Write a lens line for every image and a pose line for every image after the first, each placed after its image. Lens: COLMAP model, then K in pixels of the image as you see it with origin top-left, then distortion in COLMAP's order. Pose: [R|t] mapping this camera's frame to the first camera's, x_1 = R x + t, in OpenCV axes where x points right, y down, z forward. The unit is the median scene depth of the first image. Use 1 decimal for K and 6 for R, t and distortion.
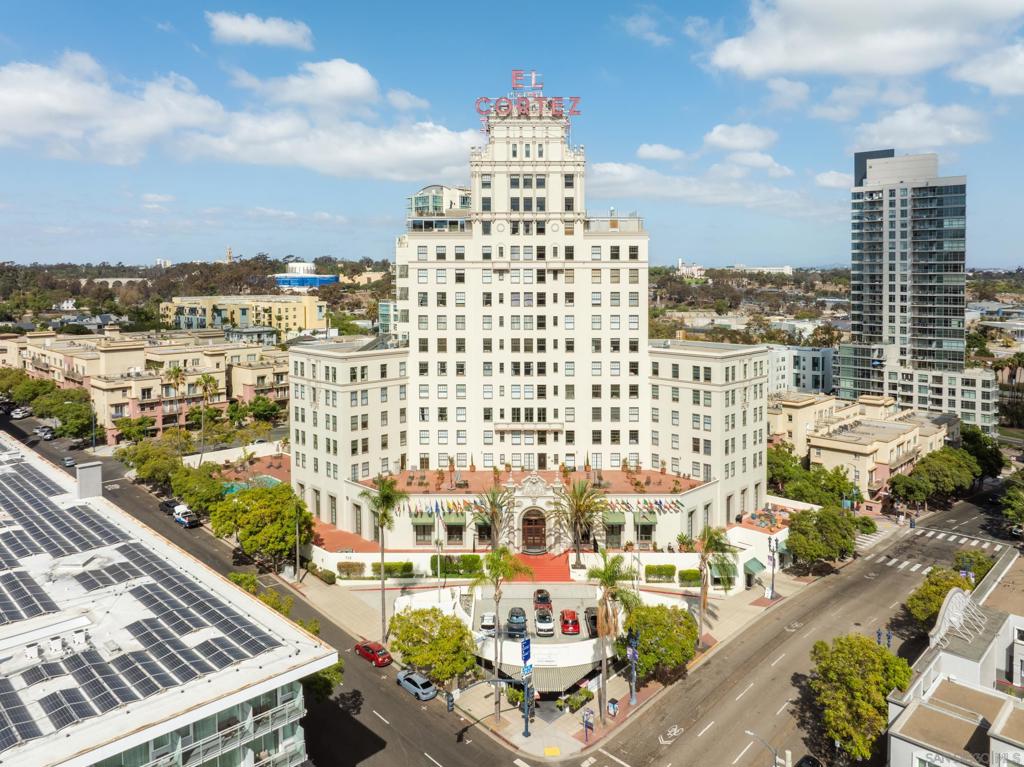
lens RADIAL K [[727.4, 0, 475.5], [0, 727.4, 378.8], [0, 0, 1]] dist [-0.012533, -0.002572]
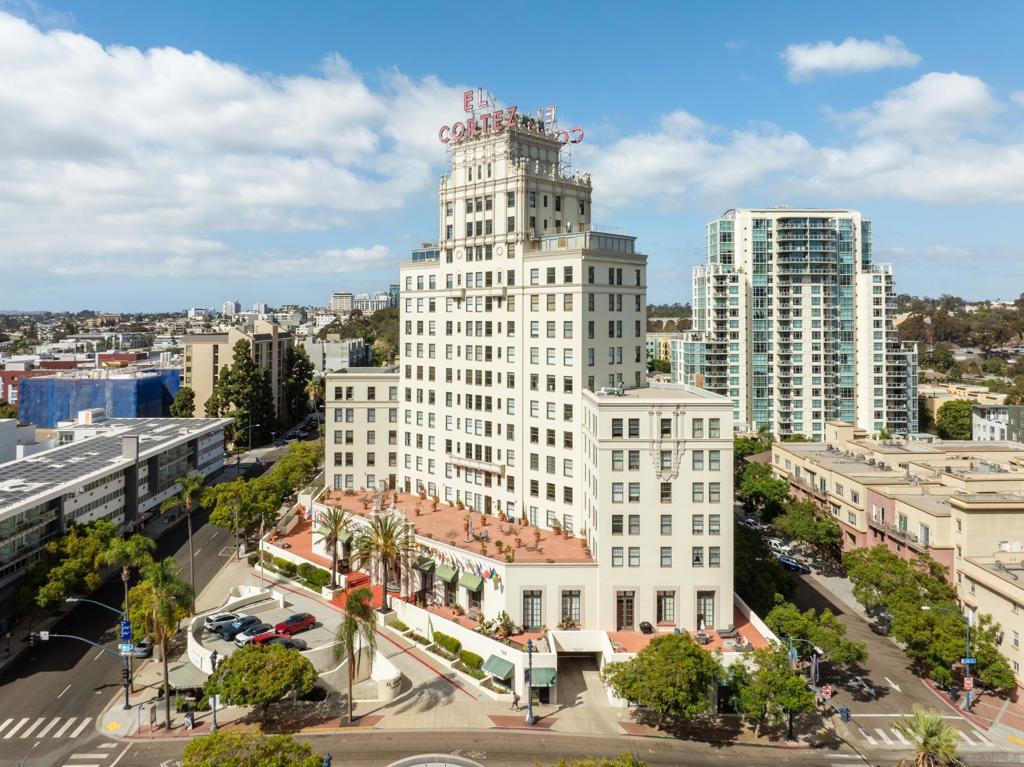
lens RADIAL K [[727.4, 0, 475.5], [0, 727.4, 378.8], [0, 0, 1]] dist [-0.012533, -0.002572]
pose [[0.721711, 0.058668, -0.689704, 0.717139], [-0.097350, 0.995101, -0.017222, -0.028126], [0.685315, 0.079572, 0.723887, 0.321446]]
